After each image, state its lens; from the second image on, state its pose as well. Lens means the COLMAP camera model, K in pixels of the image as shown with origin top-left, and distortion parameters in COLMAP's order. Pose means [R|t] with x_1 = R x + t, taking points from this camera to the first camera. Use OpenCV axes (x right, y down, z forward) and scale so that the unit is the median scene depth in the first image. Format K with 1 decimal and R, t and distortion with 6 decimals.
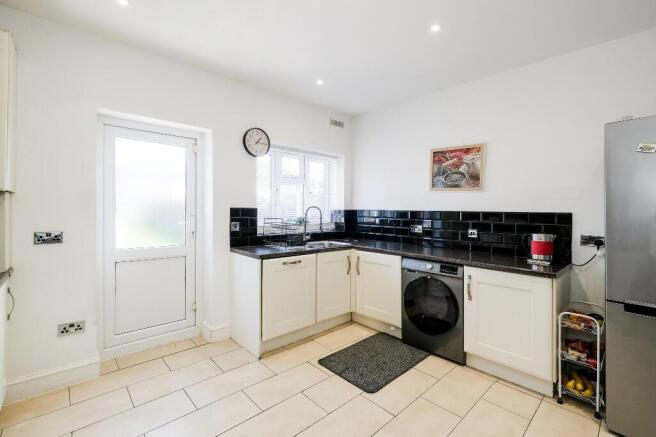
lens RADIAL K [[294.0, 0, 331.6], [0, 294.0, 211.5], [0, 0, 1]] dist [0.002692, 0.000212]
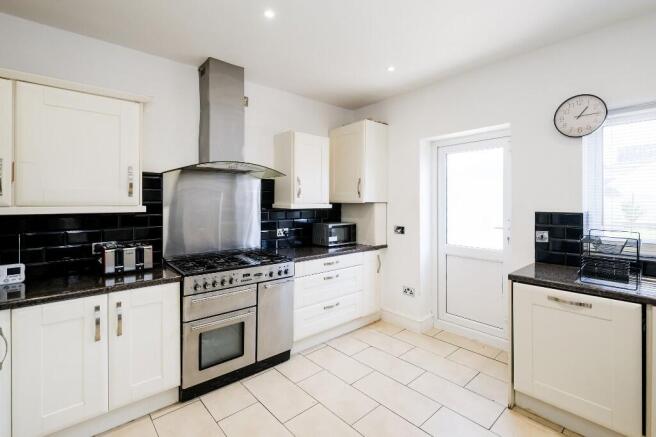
lens RADIAL K [[294.0, 0, 331.6], [0, 294.0, 211.5], [0, 0, 1]] dist [0.002692, 0.000212]
pose [[-0.014092, 0.013599, -0.999808, 0.457069], [-0.003406, 0.999901, 0.013648, -0.023609], [0.999895, 0.003598, -0.014044, 0.463065]]
